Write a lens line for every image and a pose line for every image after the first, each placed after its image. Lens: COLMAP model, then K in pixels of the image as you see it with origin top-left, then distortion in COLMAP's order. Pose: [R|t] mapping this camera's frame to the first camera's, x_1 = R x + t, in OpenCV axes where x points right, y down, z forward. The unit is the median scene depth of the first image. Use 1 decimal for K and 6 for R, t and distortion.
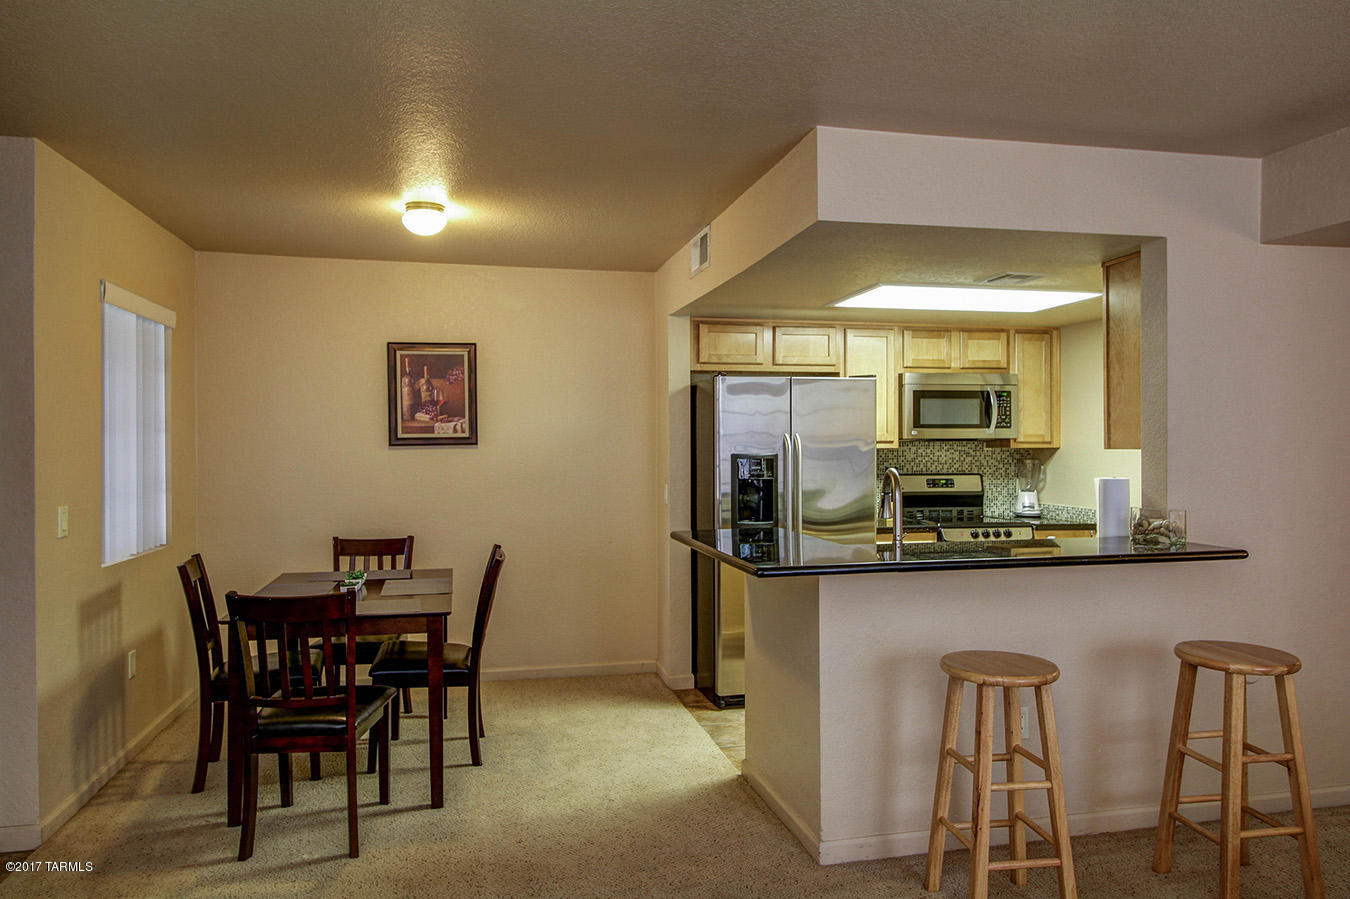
lens RADIAL K [[932.9, 0, 675.0], [0, 932.9, 449.5], [0, 0, 1]] dist [0.002703, 0.000399]
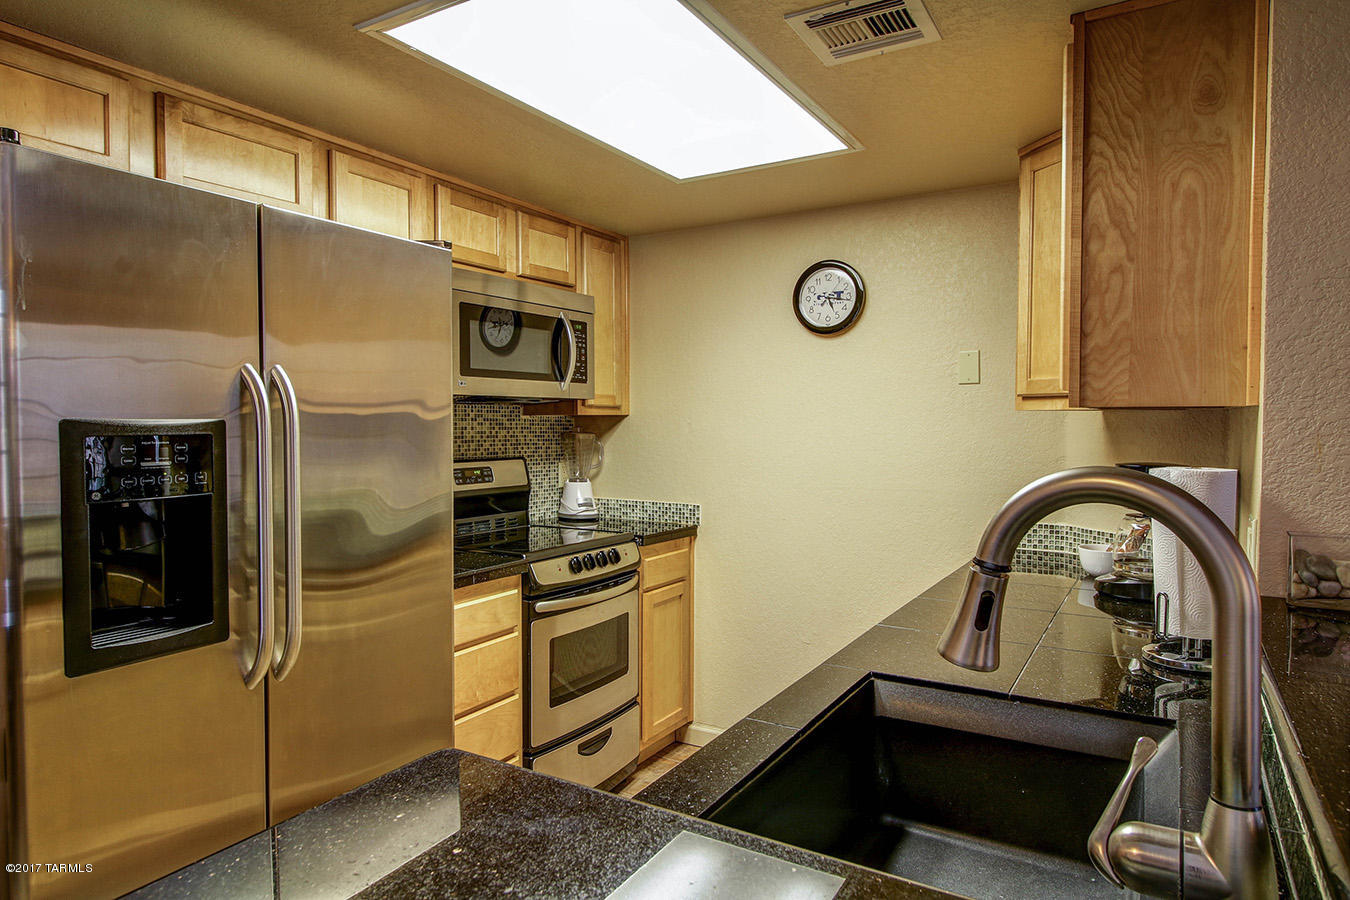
lens RADIAL K [[821.8, 0, 675.0], [0, 821.8, 450.0], [0, 0, 1]] dist [0.003883, 0.001717]
pose [[0.693983, -0.022719, 0.719632, 0.005282], [0.003111, 0.999587, 0.028557, 0.006673], [-0.719984, -0.017579, 0.693768, 0.593434]]
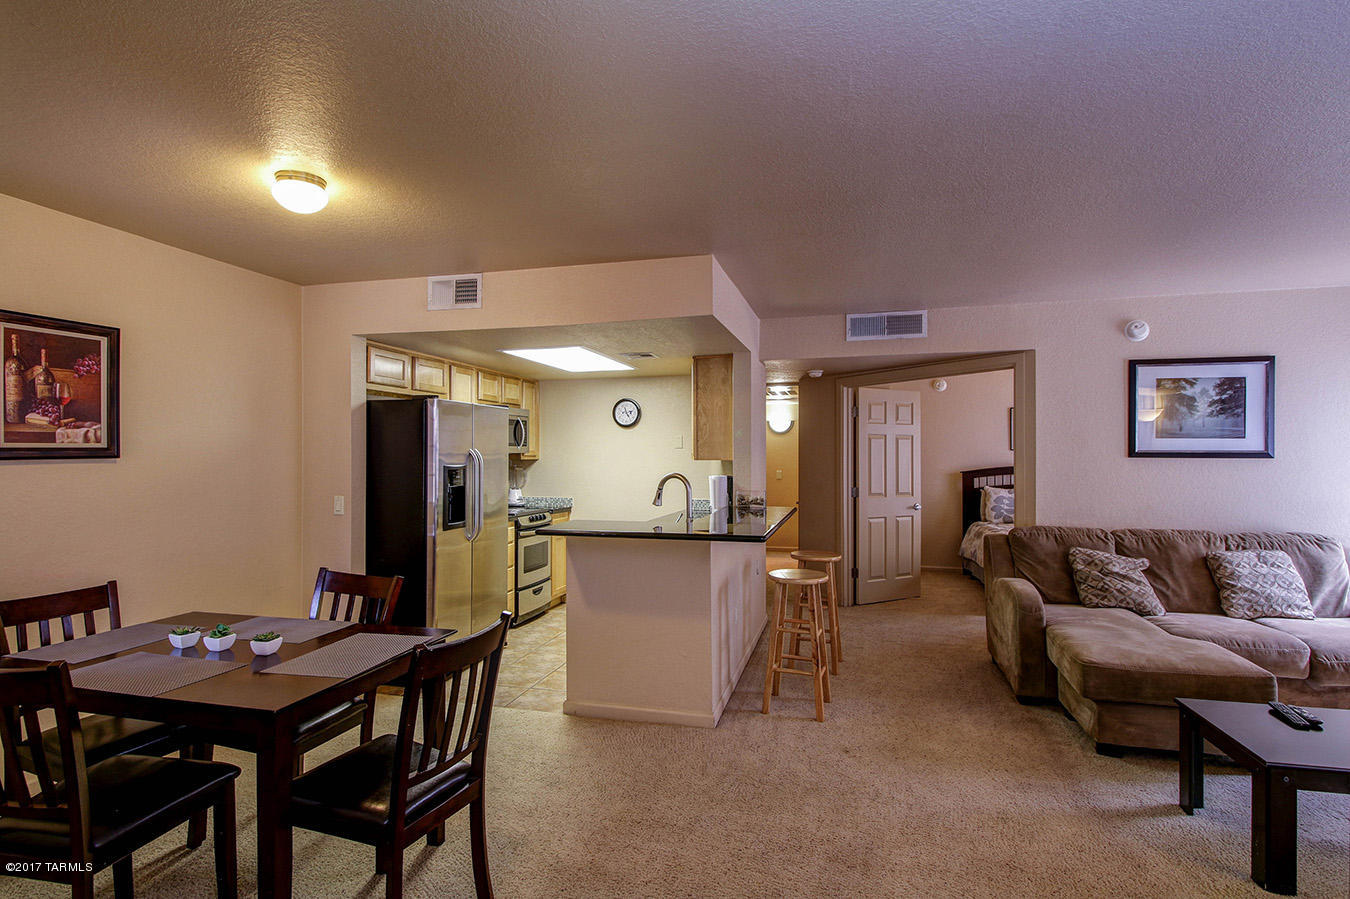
lens RADIAL K [[663.5, 0, 675.0], [0, 663.5, 449.5], [0, 0, 1]] dist [-0.000611, -0.000615]
pose [[0.471751, 0.009981, 0.881675, -0.463739], [0.004041, 0.999901, -0.013482, -0.002635], [-0.881722, 0.009924, 0.471664, 0.310019]]
